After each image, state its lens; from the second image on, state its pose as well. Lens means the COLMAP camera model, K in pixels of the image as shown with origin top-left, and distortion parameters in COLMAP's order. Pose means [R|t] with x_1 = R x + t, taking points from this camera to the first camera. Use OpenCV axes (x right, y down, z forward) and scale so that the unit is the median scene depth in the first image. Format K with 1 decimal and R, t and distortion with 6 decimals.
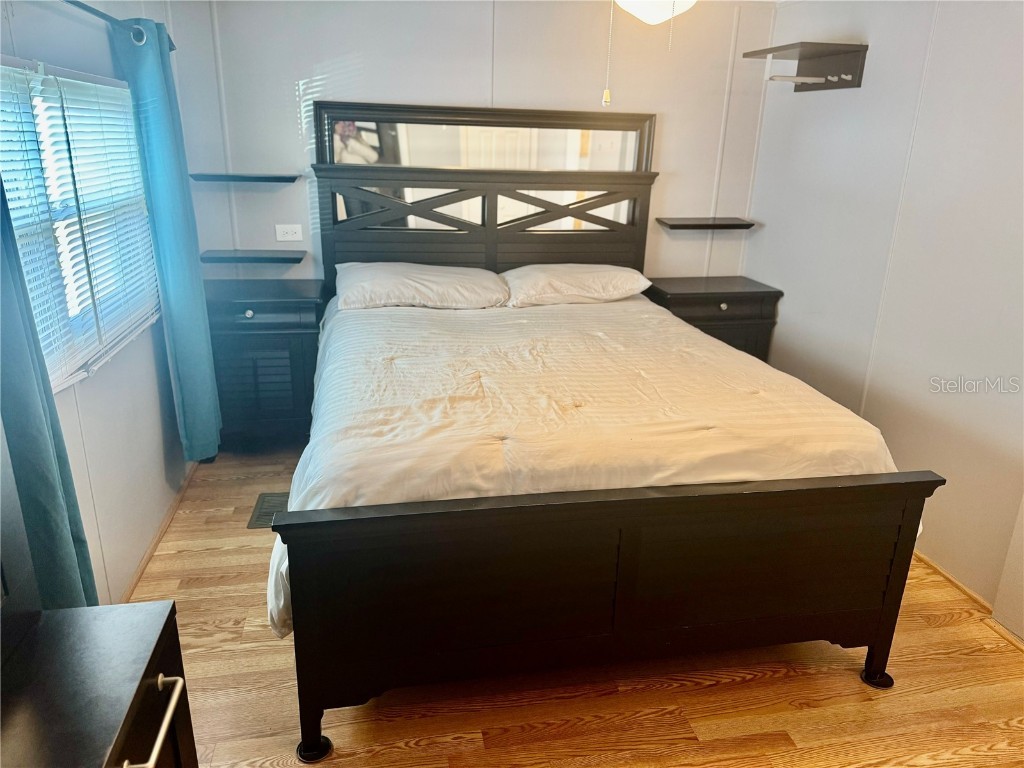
lens RADIAL K [[724.0, 0, 517.7], [0, 724.0, 387.4], [0, 0, 1]] dist [0.104246, -0.138778]
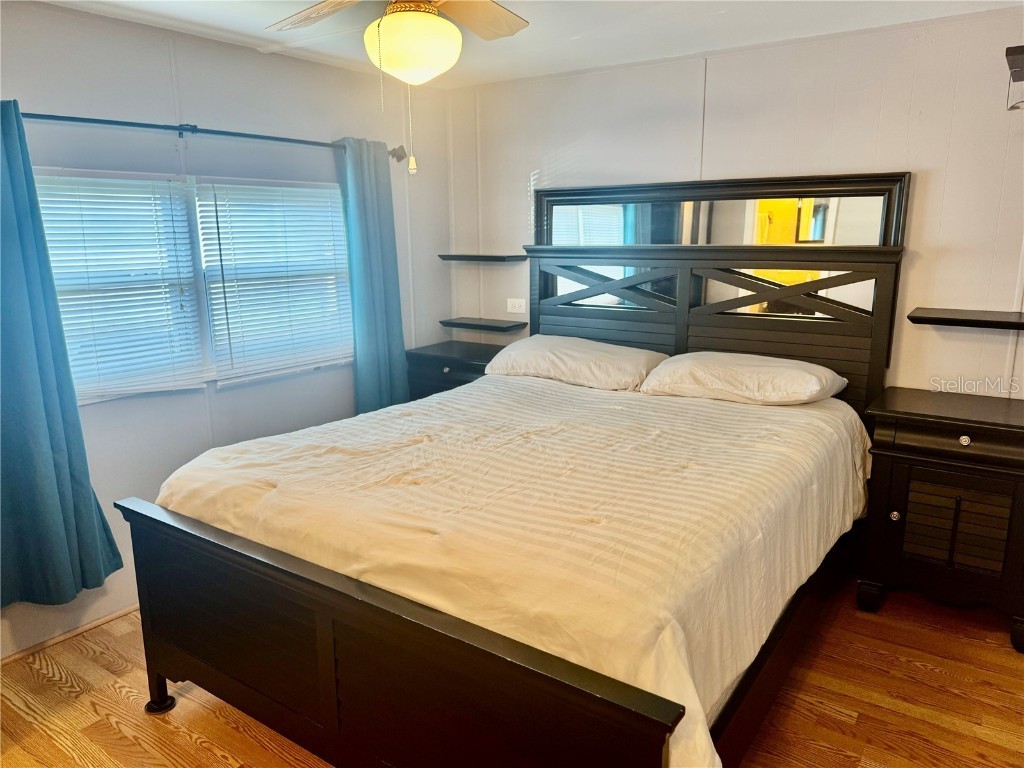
lens RADIAL K [[724.0, 0, 517.7], [0, 724.0, 387.4], [0, 0, 1]] dist [0.104246, -0.138778]
pose [[0.698387, 0.124246, -0.704854, 0.538055], [-0.205971, 0.978045, -0.031679, -0.060407], [0.685443, 0.167303, 0.708645, 0.269647]]
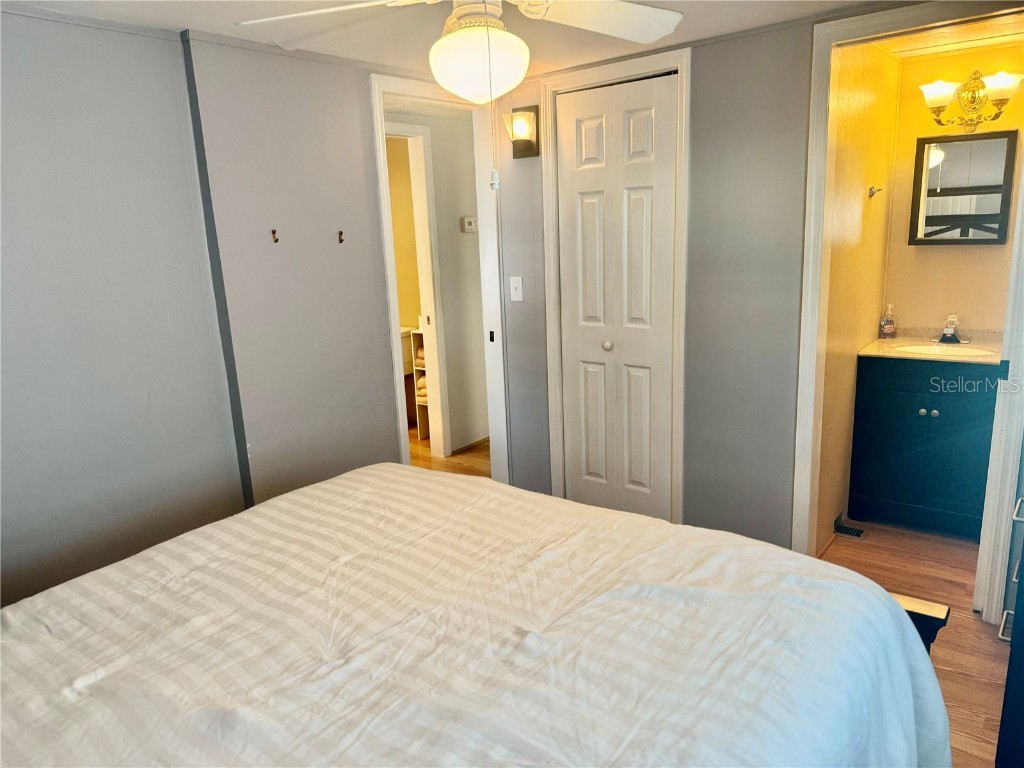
lens RADIAL K [[724.0, 0, 517.7], [0, 724.0, 387.4], [0, 0, 1]] dist [0.104246, -0.138778]
pose [[-0.656726, -0.172204, 0.734205, -0.311795], [0.266040, 0.858082, 0.439224, -0.315815], [-0.705644, 0.483778, -0.517711, 0.886220]]
